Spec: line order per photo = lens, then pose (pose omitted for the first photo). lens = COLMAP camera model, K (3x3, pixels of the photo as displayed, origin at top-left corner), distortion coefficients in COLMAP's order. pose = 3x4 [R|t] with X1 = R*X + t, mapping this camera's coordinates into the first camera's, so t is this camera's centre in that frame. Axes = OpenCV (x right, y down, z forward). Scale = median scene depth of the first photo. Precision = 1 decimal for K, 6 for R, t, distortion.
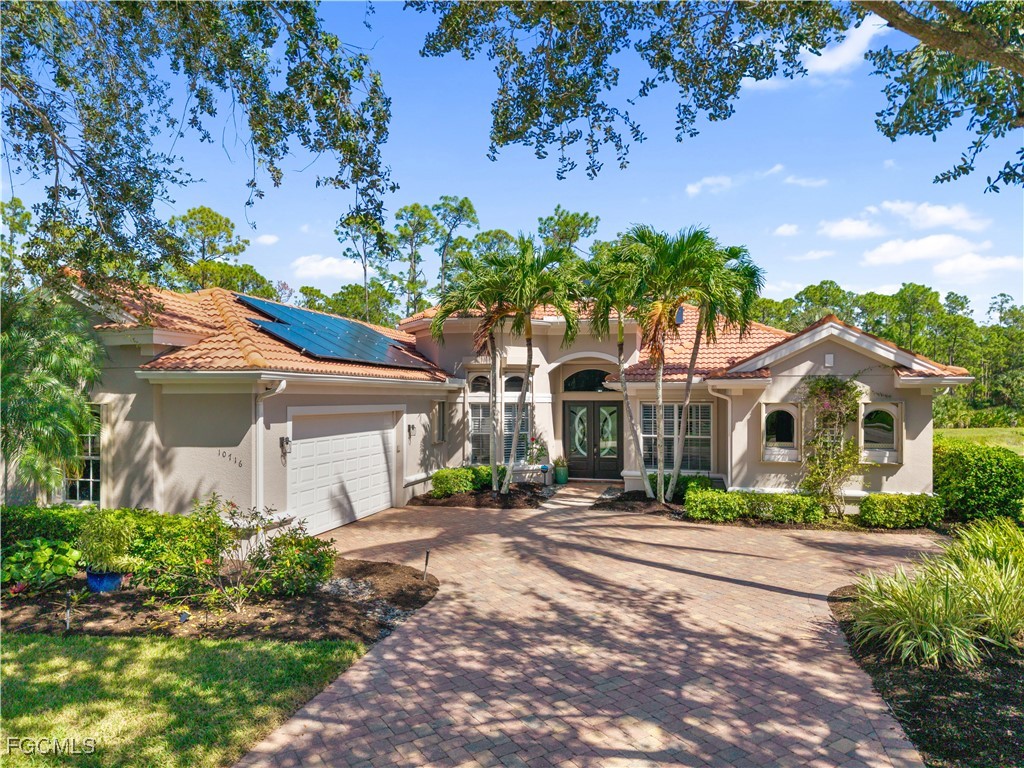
lens RADIAL K [[694.3, 0, 512.0], [0, 694.3, 384.0], [0, 0, 1]] dist [-0.002516, 0.003650]
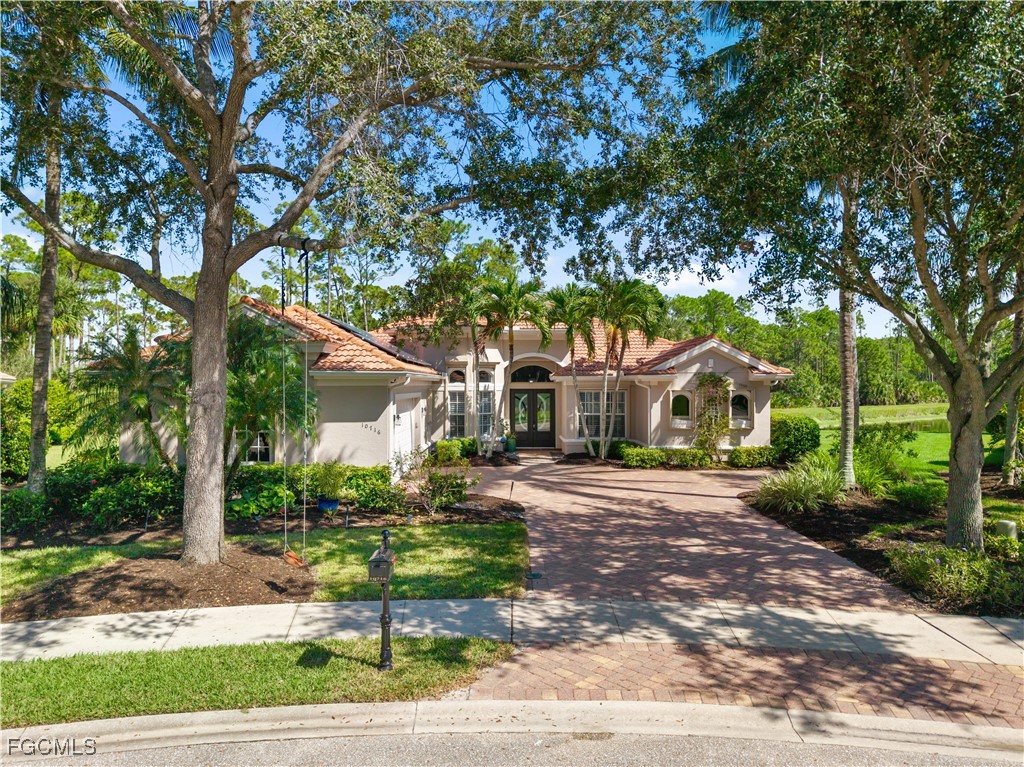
lens RADIAL K [[676.3, 0, 512.0], [0, 676.3, 383.5], [0, 0, 1]] dist [0.030763, -0.064806]
pose [[0.969394, -0.001312, 0.245507, -0.349926], [-0.003140, 0.999838, 0.017743, -0.013659], [-0.245490, -0.017971, 0.969232, -0.366849]]
